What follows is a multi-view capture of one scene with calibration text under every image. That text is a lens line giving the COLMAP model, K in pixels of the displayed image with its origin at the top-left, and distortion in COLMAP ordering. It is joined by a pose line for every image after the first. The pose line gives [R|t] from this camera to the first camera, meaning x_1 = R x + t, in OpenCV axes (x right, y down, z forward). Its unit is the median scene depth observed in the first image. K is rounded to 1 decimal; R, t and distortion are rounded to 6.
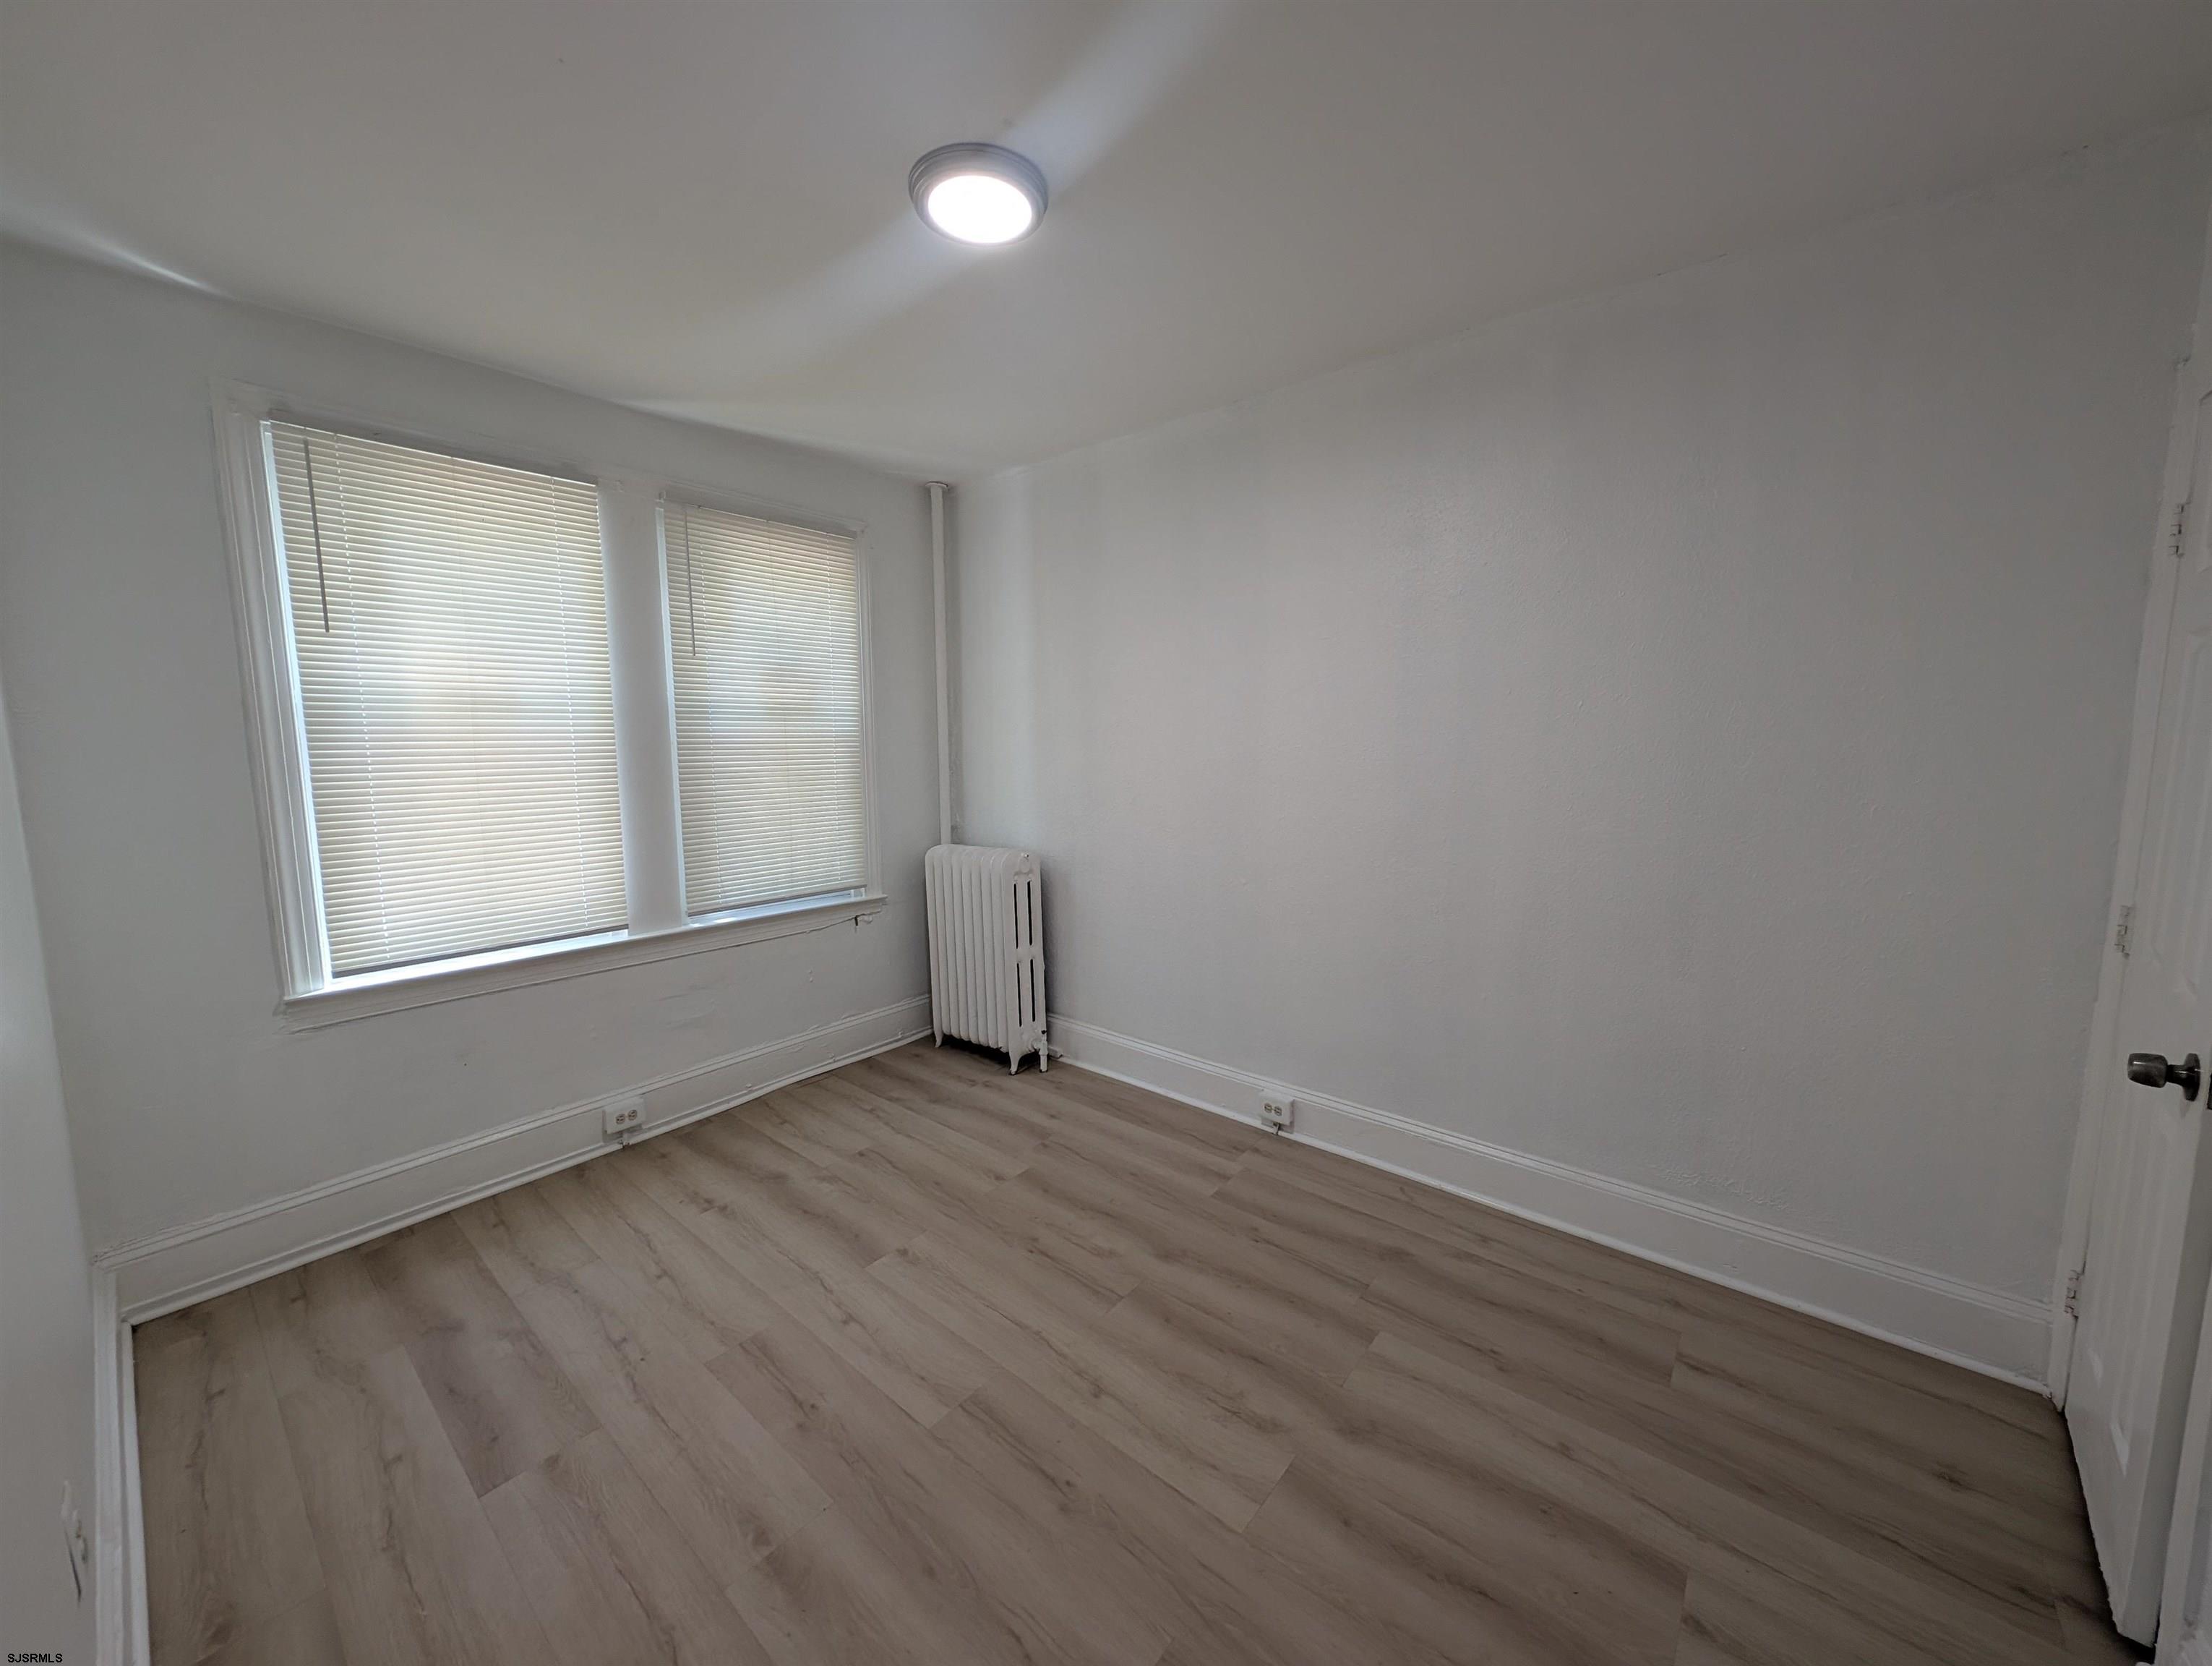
lens RADIAL K [[835.3, 0, 1110.7], [0, 835.3, 829.5], [0, 0, 1]] dist [0.003145, -0.000286]
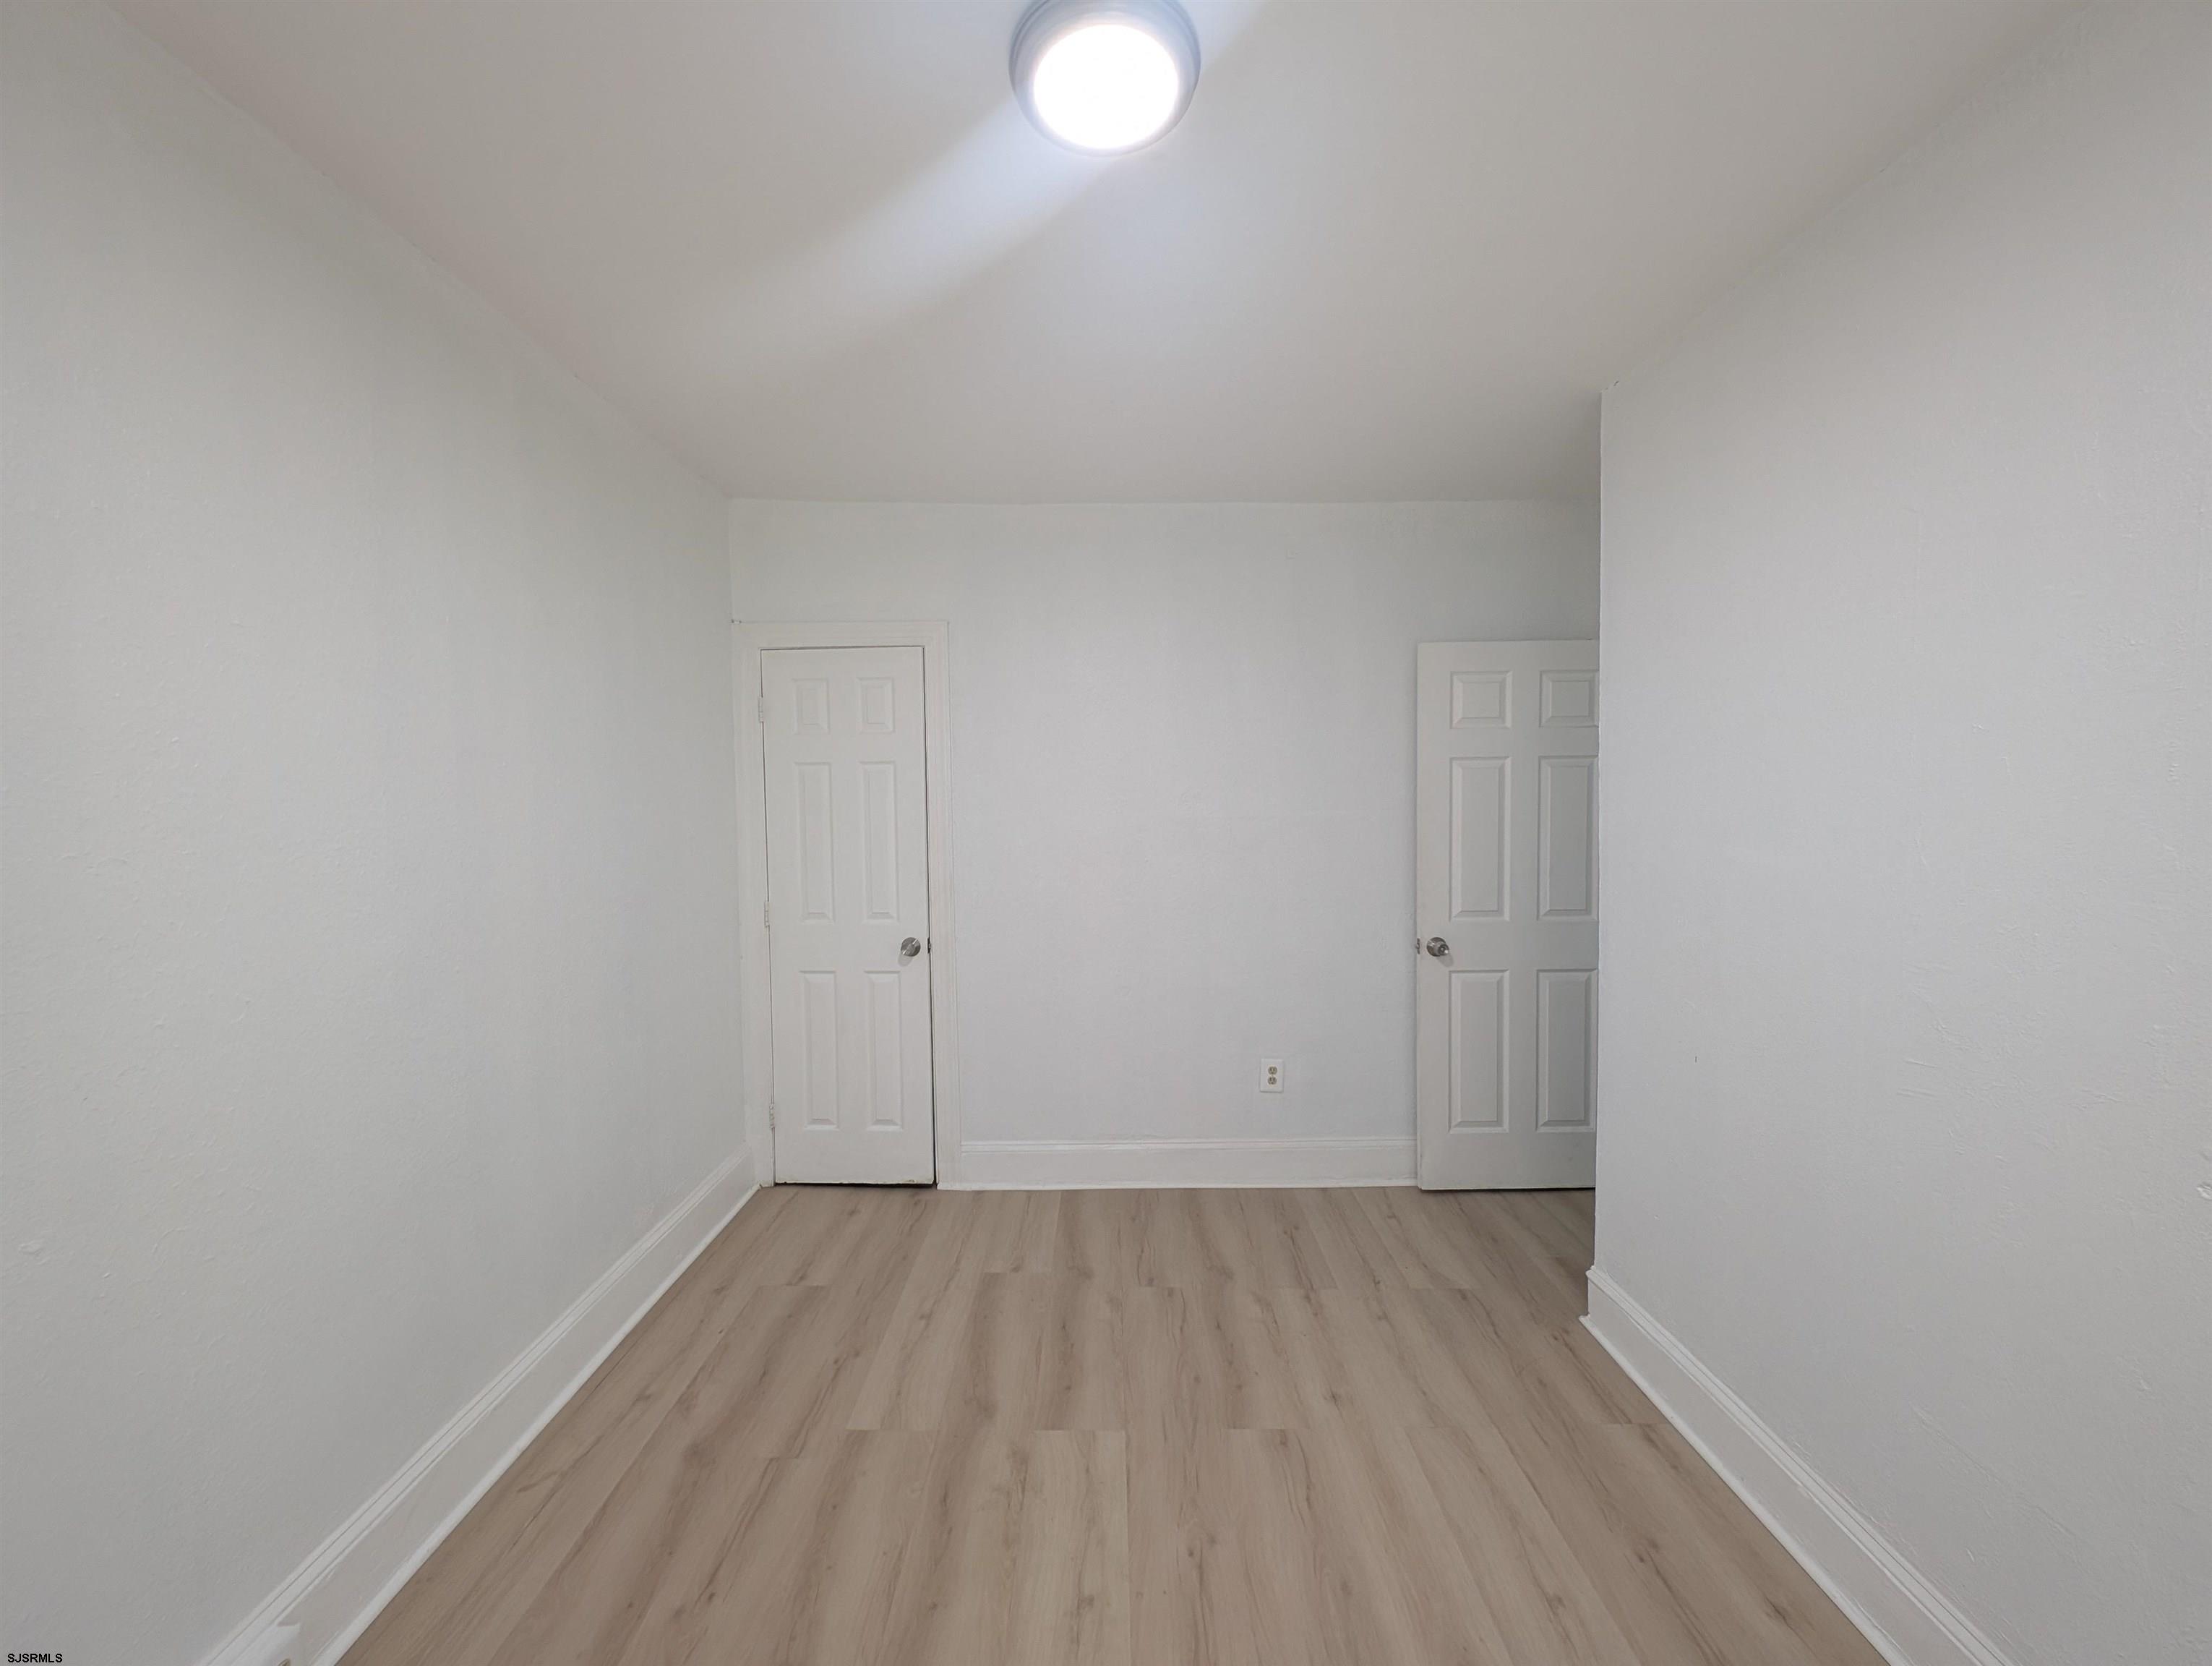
lens RADIAL K [[835.3, 0, 1110.7], [0, 835.3, 829.5], [0, 0, 1]] dist [0.003145, -0.000286]
pose [[-0.641474, -0.016818, 0.766960, -0.668725], [0.104036, 0.988616, 0.108693, -0.173032], [-0.760058, 0.149515, -0.632422, 1.423482]]
